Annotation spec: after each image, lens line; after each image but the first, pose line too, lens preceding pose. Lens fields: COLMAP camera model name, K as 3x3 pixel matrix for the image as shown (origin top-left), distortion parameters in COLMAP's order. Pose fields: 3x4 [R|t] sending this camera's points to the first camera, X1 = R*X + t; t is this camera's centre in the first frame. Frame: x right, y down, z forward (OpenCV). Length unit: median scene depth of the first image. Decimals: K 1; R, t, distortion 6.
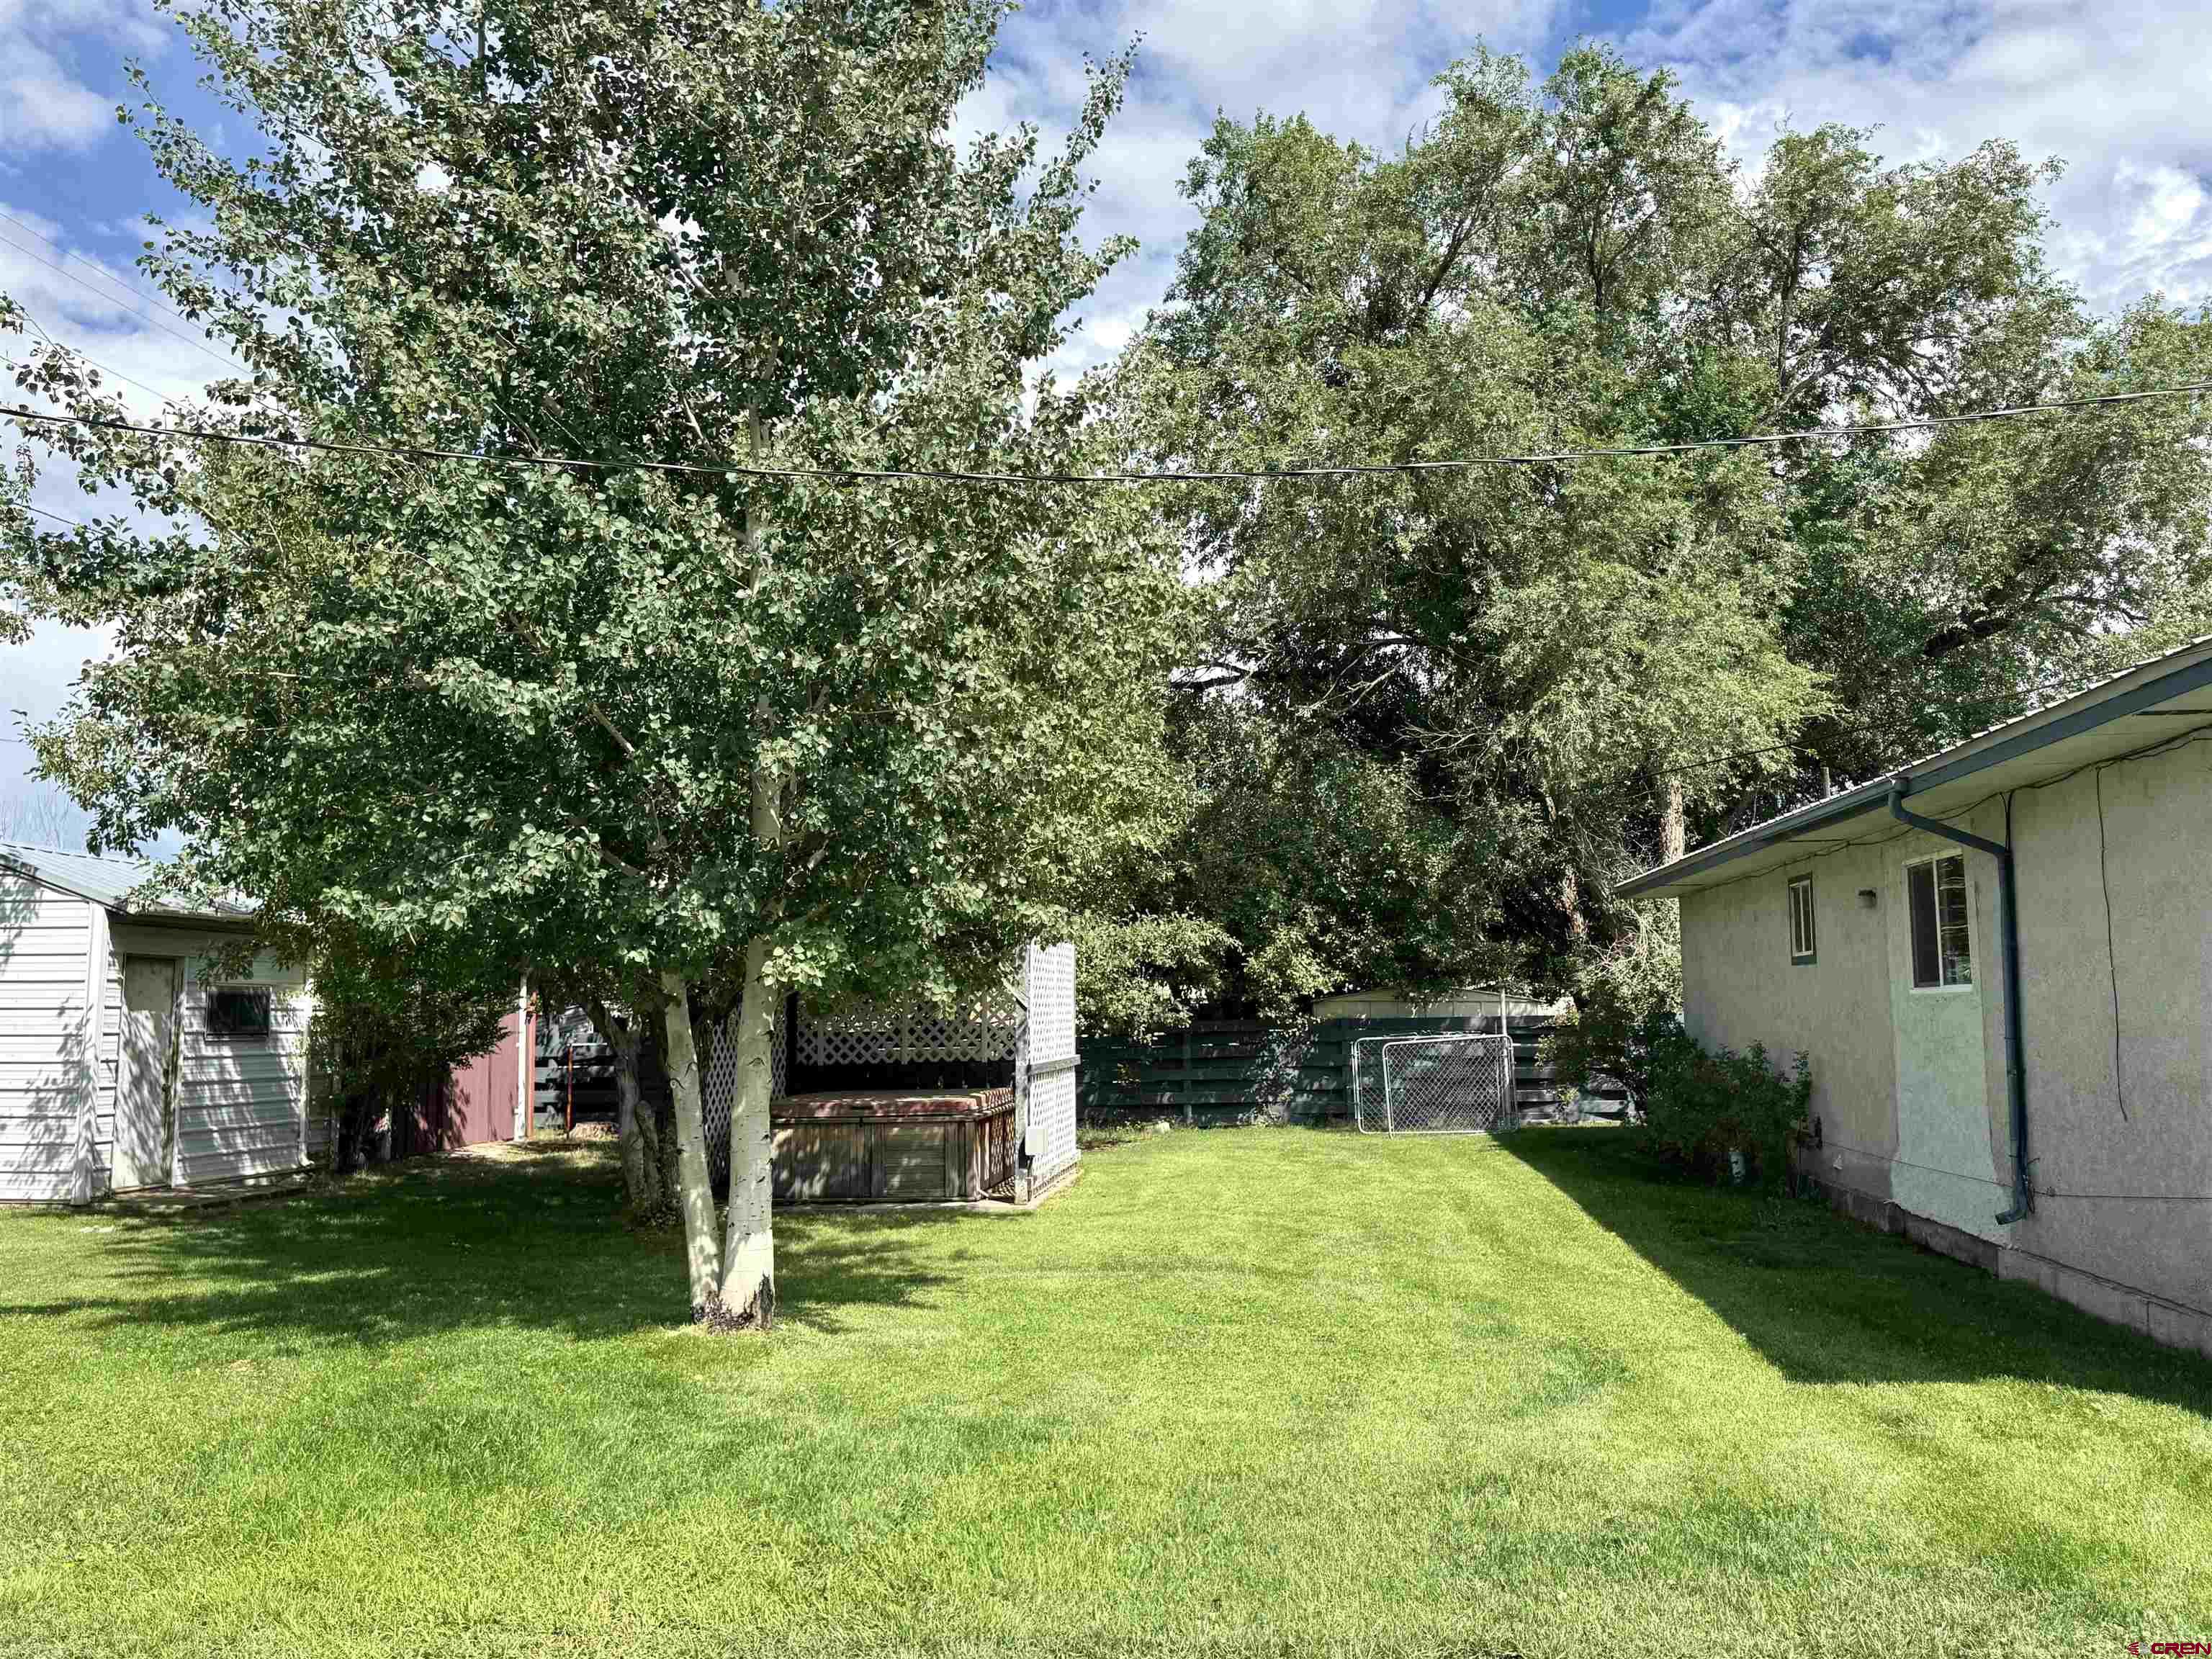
lens RADIAL K [[1722.1, 0, 1106.0], [0, 1722.1, 829.5], [0, 0, 1]] dist [0.003325, 0.000649]
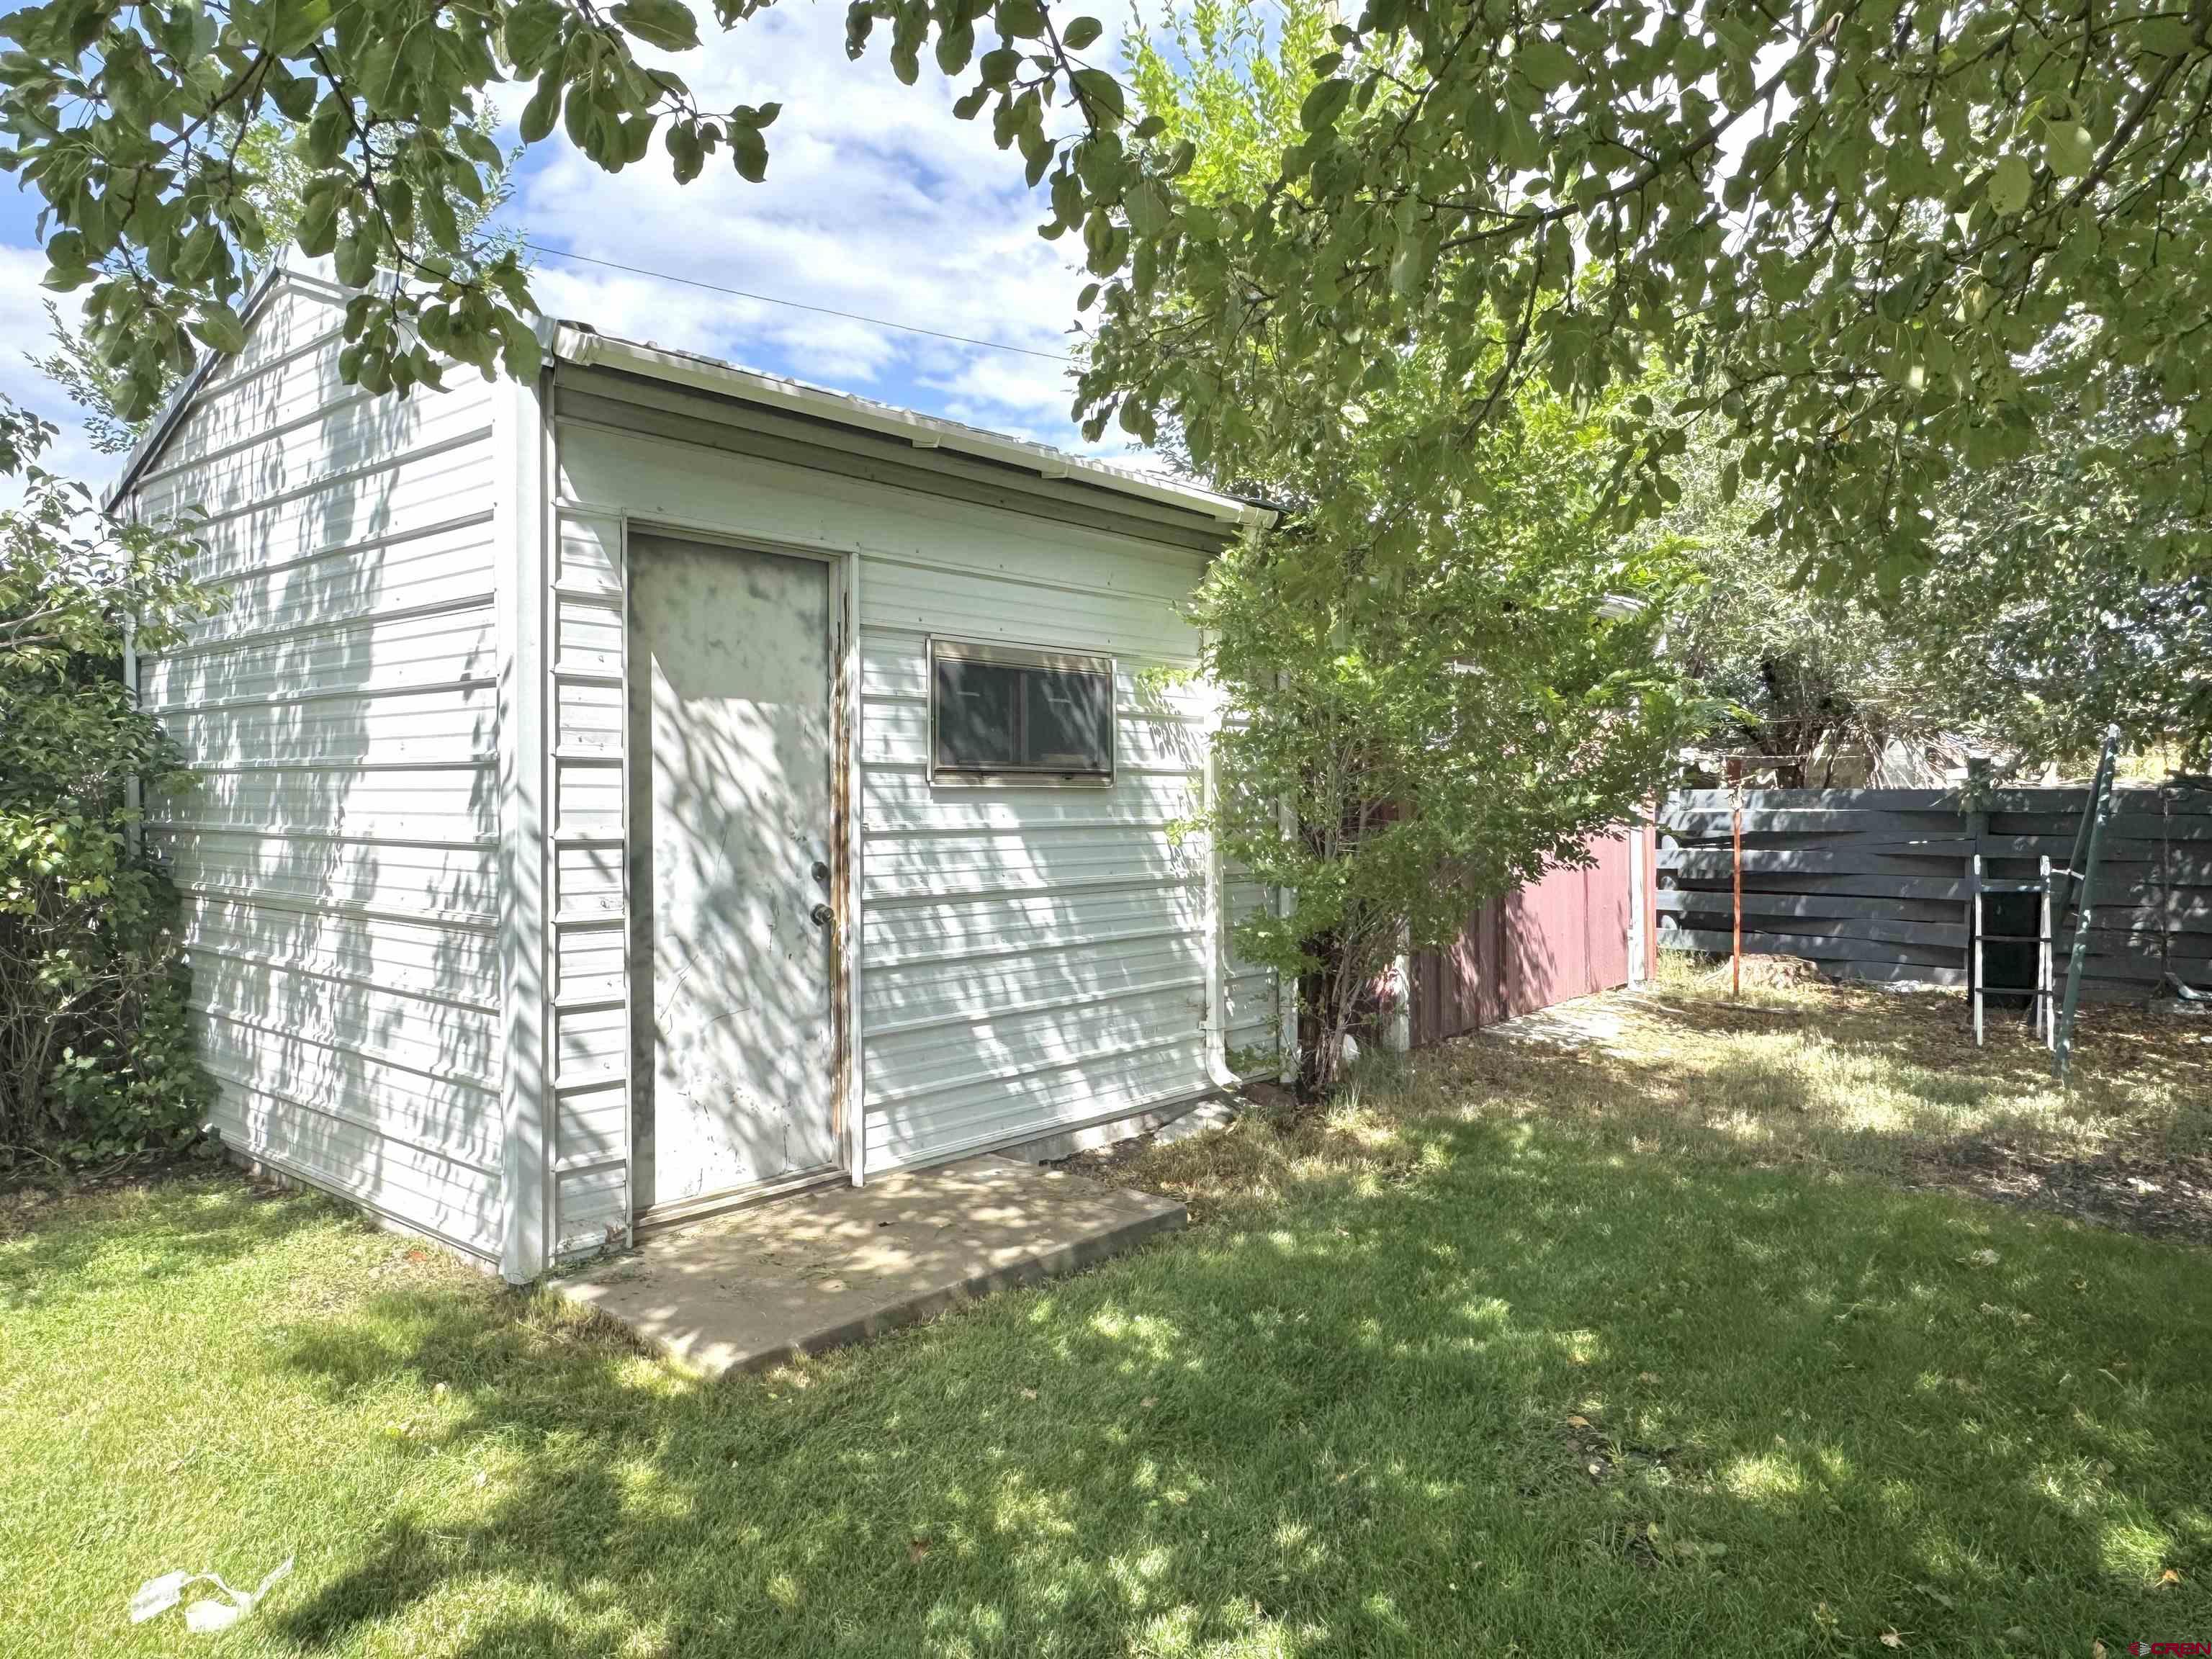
lens RADIAL K [[1475.1, 0, 1106.0], [0, 1475.1, 829.5], [0, 0, 1]] dist [-0.000496, -0.000024]
pose [[0.833344, 0.018119, -0.552458, -0.307520], [0.057665, 0.991159, 0.119491, 0.093155], [0.549739, -0.131435, 0.824932, 0.737844]]
